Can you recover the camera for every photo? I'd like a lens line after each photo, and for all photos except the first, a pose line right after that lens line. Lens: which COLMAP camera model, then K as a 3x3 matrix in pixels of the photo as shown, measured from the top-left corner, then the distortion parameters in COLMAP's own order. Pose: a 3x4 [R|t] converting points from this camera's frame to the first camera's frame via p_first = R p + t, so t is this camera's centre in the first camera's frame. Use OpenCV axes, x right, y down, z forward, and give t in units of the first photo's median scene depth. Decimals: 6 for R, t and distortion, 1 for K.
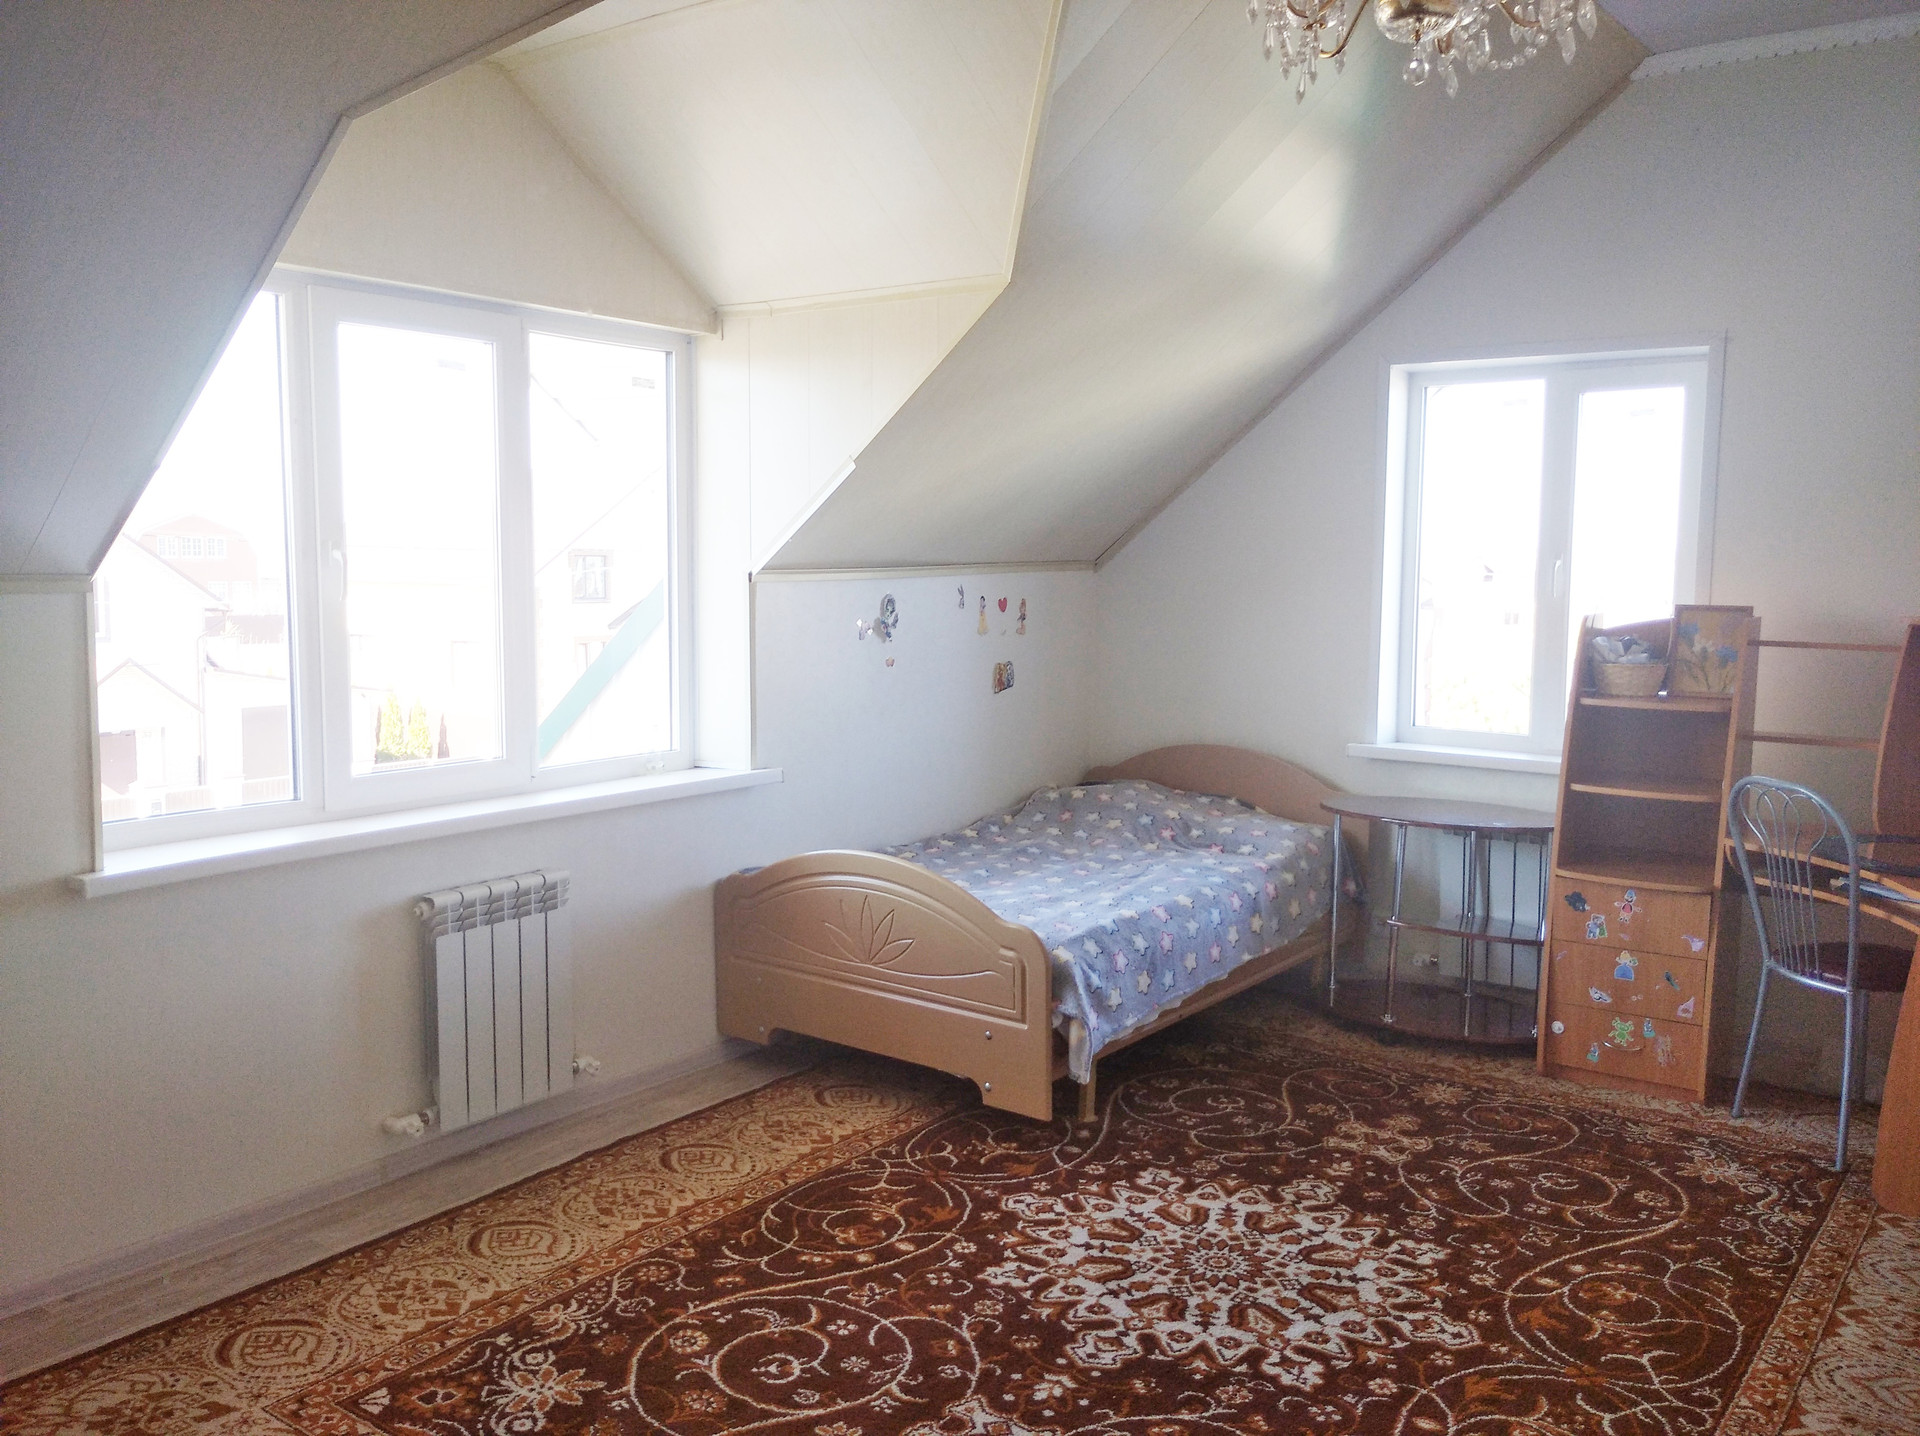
lens RADIAL K [[1534.5, 0, 960.0], [0, 1534.5, 718.0], [0, 0, 1]] dist [0.009478, 0.009873]
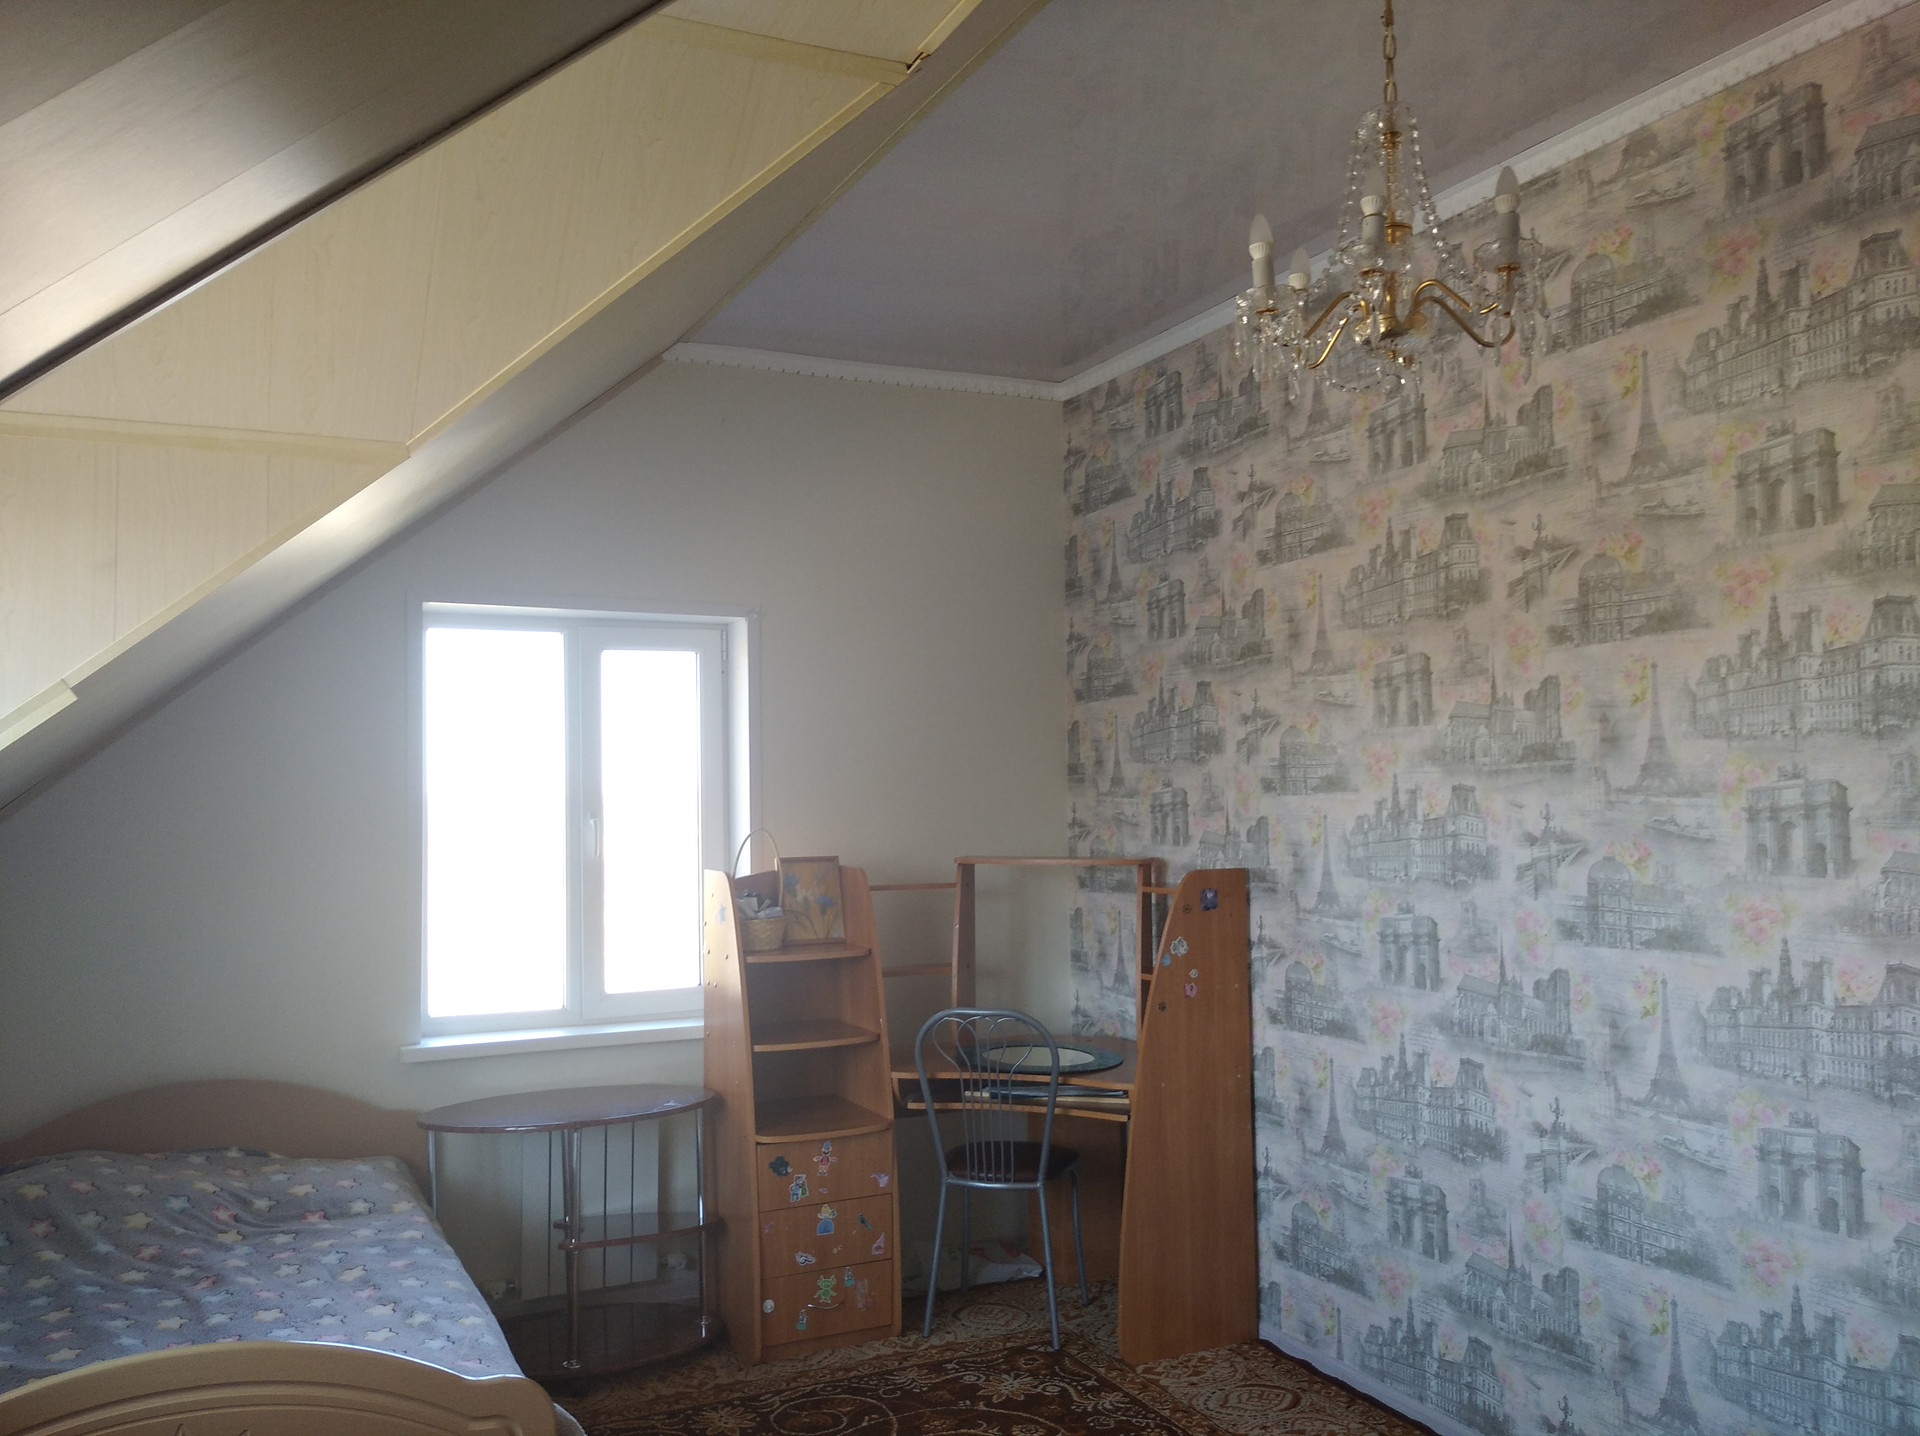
lens RADIAL K [[1534.5, 0, 960.0], [0, 1534.5, 718.0], [0, 0, 1]] dist [0.009478, 0.009873]
pose [[0.493361, 0.027315, 0.869396, -0.400729], [0.113636, 0.988916, -0.095556, -0.056351], [-0.862370, 0.145939, 0.484789, 0.388838]]
